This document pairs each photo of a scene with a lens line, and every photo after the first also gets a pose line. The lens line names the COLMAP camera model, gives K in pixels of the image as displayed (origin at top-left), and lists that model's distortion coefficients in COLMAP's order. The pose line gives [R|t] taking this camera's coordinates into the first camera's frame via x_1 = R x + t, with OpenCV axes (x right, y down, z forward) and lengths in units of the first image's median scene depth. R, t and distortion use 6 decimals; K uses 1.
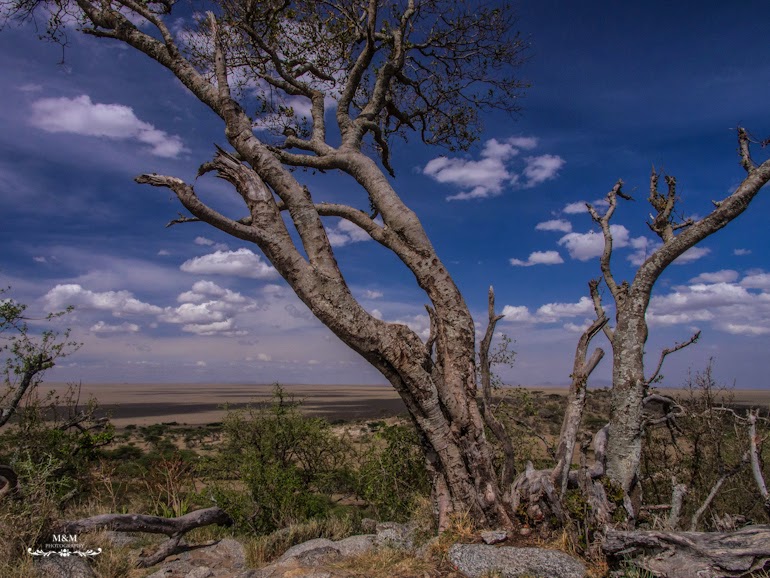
lens RADIAL K [[554.2, 0, 384.8], [0, 554.2, 289.9], [0, 0, 1]] dist [-0.019386, 0.005296]
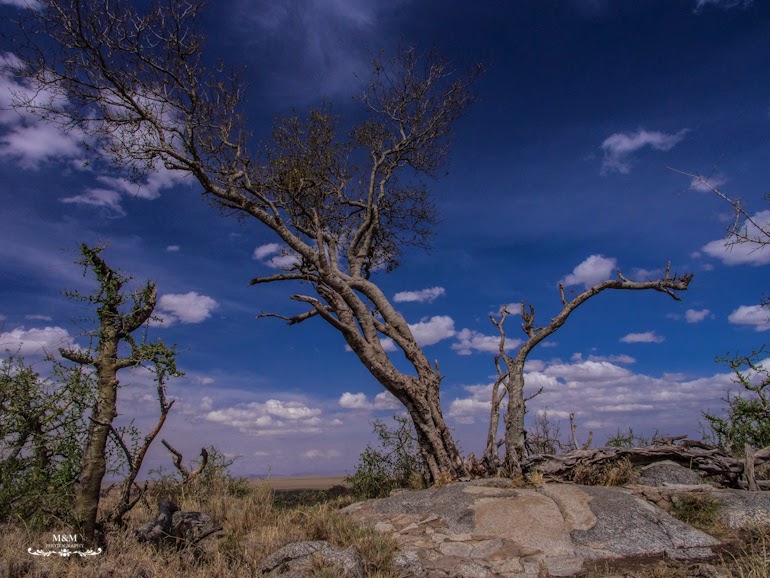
lens RADIAL K [[554.2, 0, 385.0], [0, 554.2, 288.7], [0, 0, 1]] dist [-0.019386, 0.005296]
pose [[0.958964, 0.052054, 0.278708, -0.627653], [-0.007962, 0.987558, -0.157051, 0.066659], [-0.283415, 0.148388, 0.947448, -0.871472]]
